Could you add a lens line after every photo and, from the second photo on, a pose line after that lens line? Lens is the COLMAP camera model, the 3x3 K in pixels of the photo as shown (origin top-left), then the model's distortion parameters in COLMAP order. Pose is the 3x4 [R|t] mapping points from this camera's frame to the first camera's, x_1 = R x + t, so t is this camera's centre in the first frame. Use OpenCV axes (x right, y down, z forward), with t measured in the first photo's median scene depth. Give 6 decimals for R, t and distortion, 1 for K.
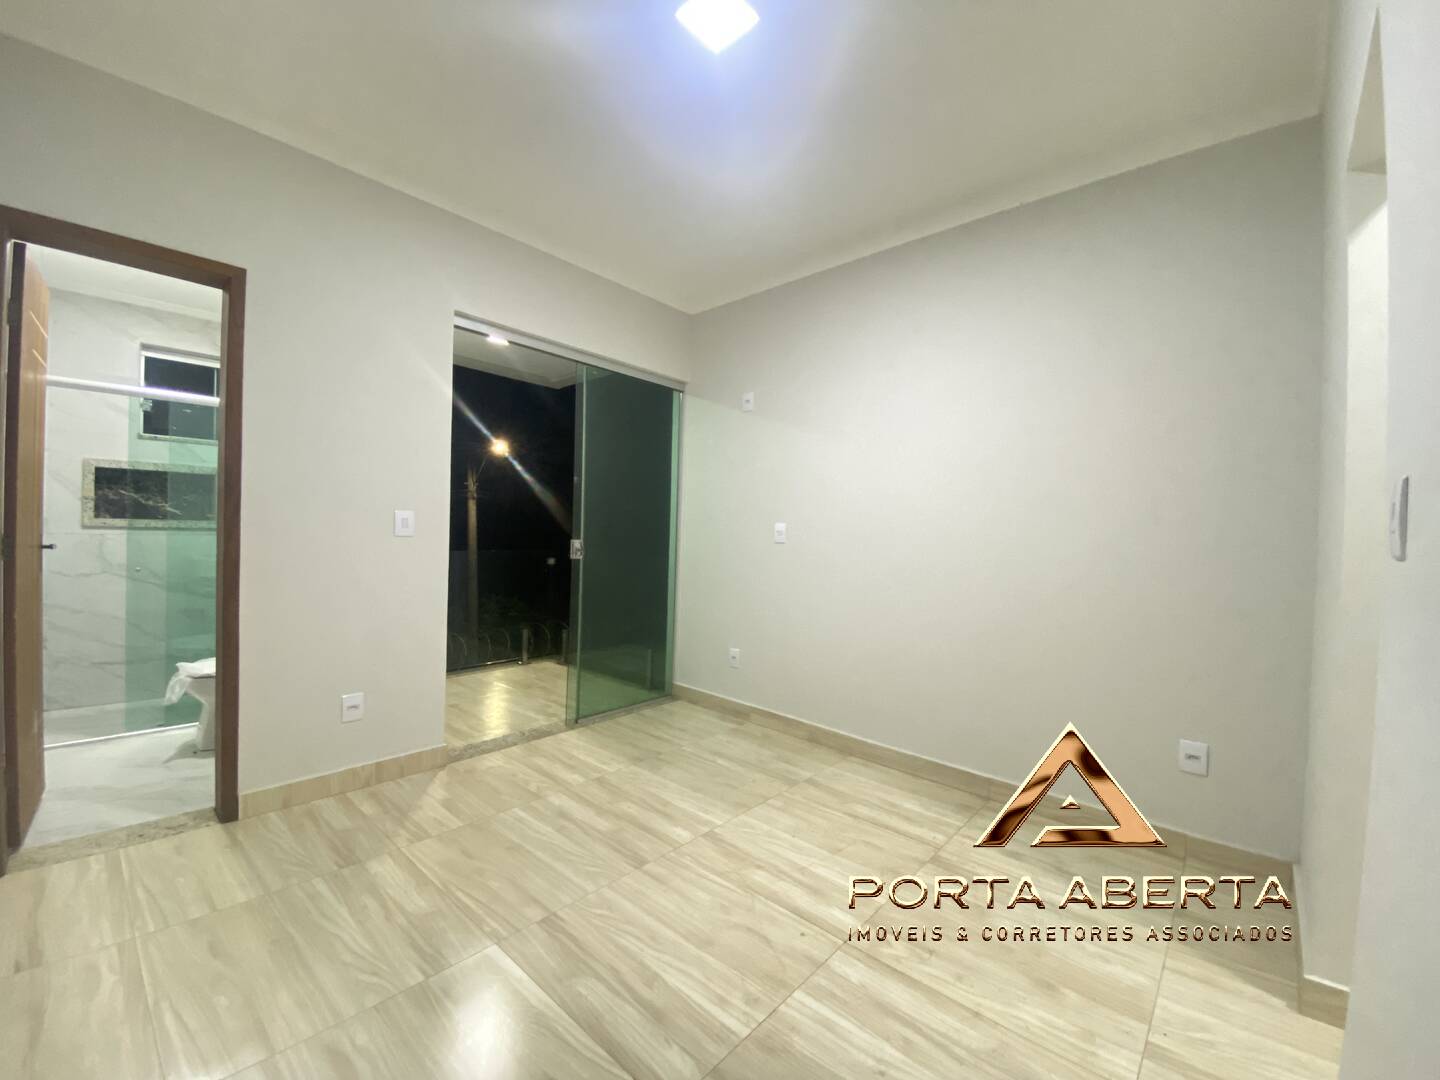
lens RADIAL K [[587.9, 0, 719.1], [0, 587.9, 540.6], [0, 0, 1]] dist [0.019911, -0.018082]
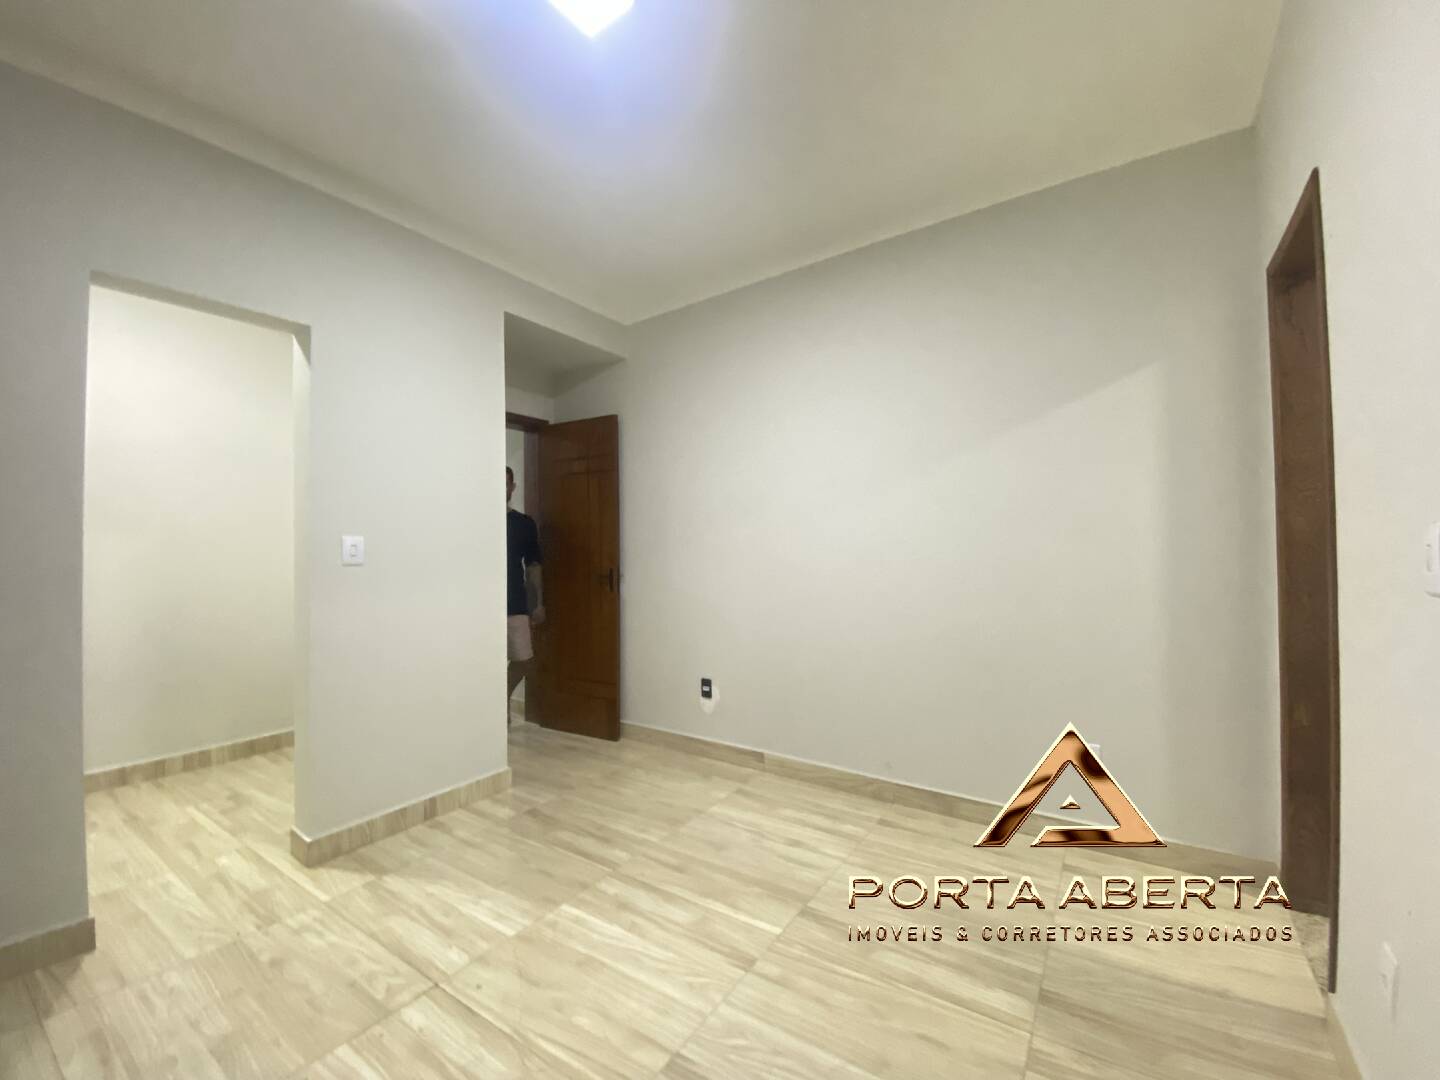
lens RADIAL K [[590.7, 0, 724.9], [0, 590.7, 542.3], [0, 0, 1]] dist [0.016895, -0.016736]
pose [[-0.990964, -0.018235, -0.132886, -0.117502], [-0.017112, 0.999808, -0.009584, -0.043589], [0.133035, -0.007224, -0.991085, 2.128373]]
